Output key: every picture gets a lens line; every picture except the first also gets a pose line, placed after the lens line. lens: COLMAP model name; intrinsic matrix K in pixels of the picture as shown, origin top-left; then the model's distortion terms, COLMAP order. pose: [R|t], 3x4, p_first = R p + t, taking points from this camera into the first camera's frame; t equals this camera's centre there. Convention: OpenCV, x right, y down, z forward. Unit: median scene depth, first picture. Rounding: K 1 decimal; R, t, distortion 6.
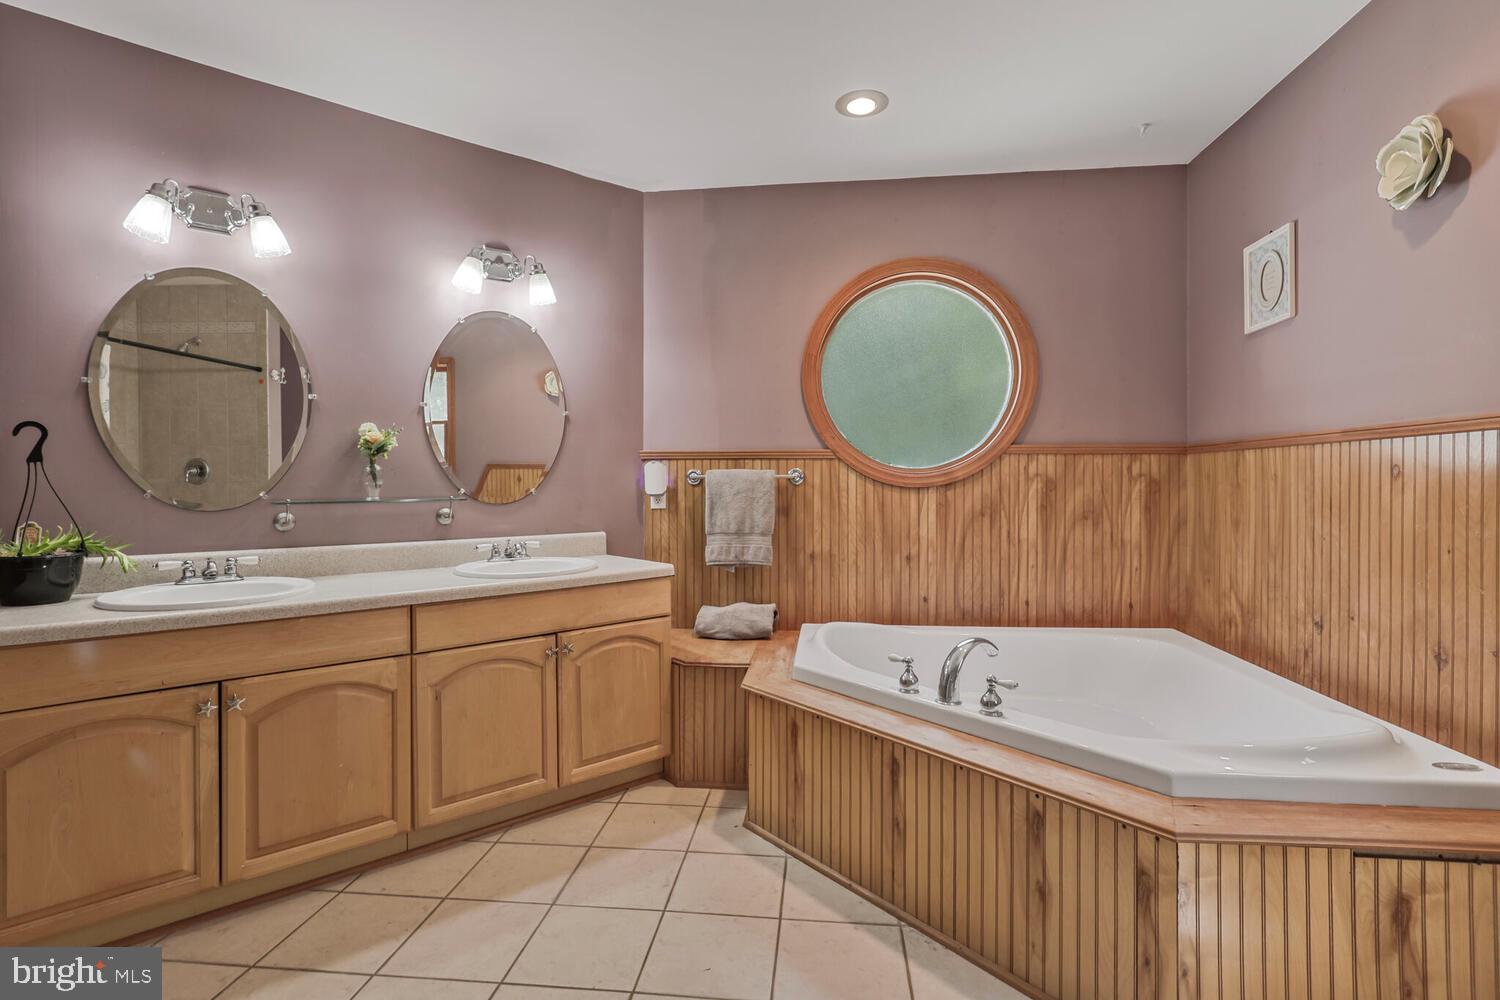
lens RADIAL K [[712.5, 0, 746.8], [0, 712.5, 487.9], [0, 0, 1]] dist [-0.005239, 0.000039]
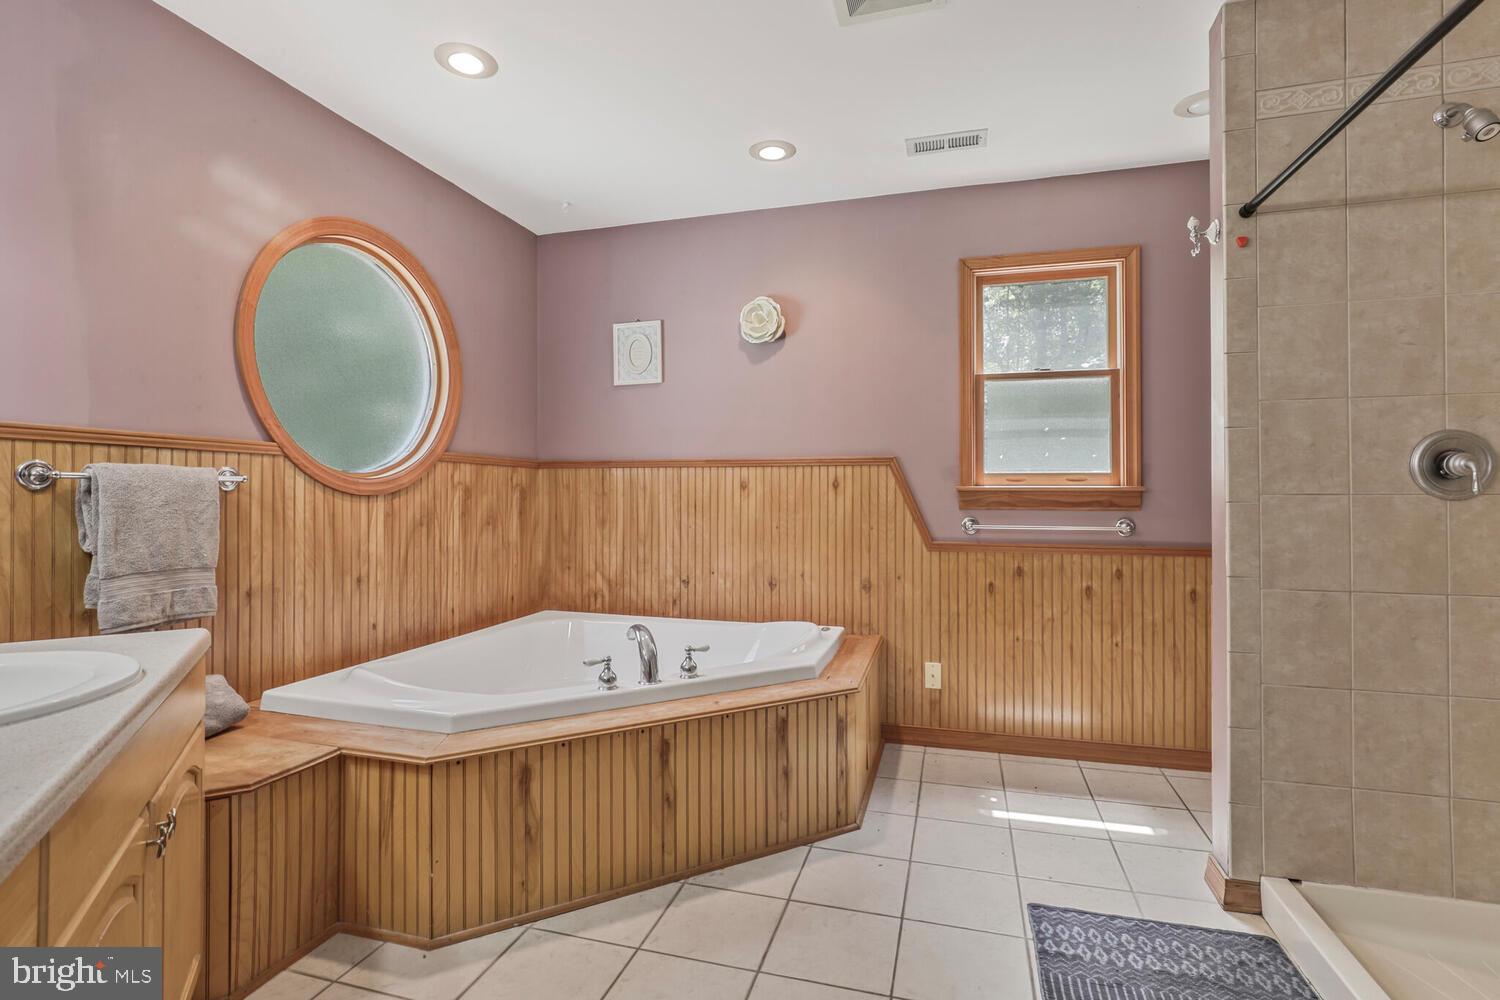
lens RADIAL K [[718.1, 0, 753.5], [0, 718.1, 481.2], [0, 0, 1]] dist [-0.015692, 0.000753]
pose [[0.160598, 0.020718, 0.986802, -0.546663], [0.003939, 0.999758, -0.021631, 0.003329], [-0.987012, 0.007360, 0.160478, 0.430938]]
